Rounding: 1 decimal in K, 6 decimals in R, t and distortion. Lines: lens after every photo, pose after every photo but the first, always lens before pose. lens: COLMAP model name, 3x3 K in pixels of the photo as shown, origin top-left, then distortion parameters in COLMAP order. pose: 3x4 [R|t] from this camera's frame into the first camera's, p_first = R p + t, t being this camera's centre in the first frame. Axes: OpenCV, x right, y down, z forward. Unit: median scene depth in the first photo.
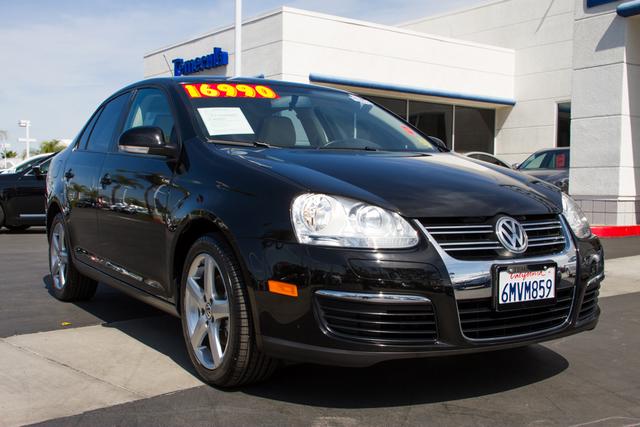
lens RADIAL K [[737.4, 0, 320.3], [0, 737.4, 245.7], [0, 0, 1]] dist [-0.074223, 0.286733]
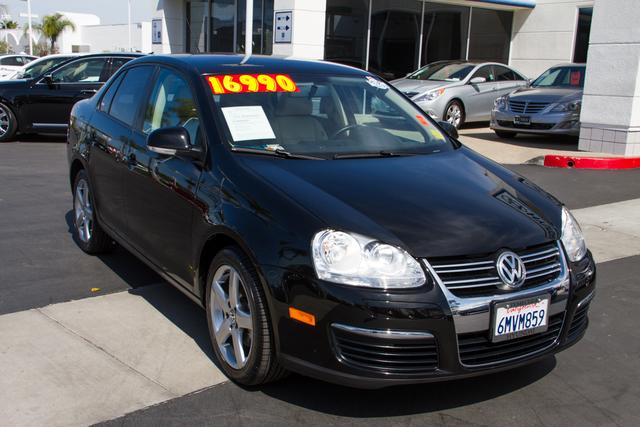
lens RADIAL K [[737.4, 0, 320.3], [0, 737.4, 245.7], [0, 0, 1]] dist [-0.074223, 0.286733]
pose [[0.999481, 0.031798, -0.005090, -0.017637], [-0.030603, 0.987098, 0.157168, -0.189510], [0.010022, -0.156931, 0.987559, -0.071496]]
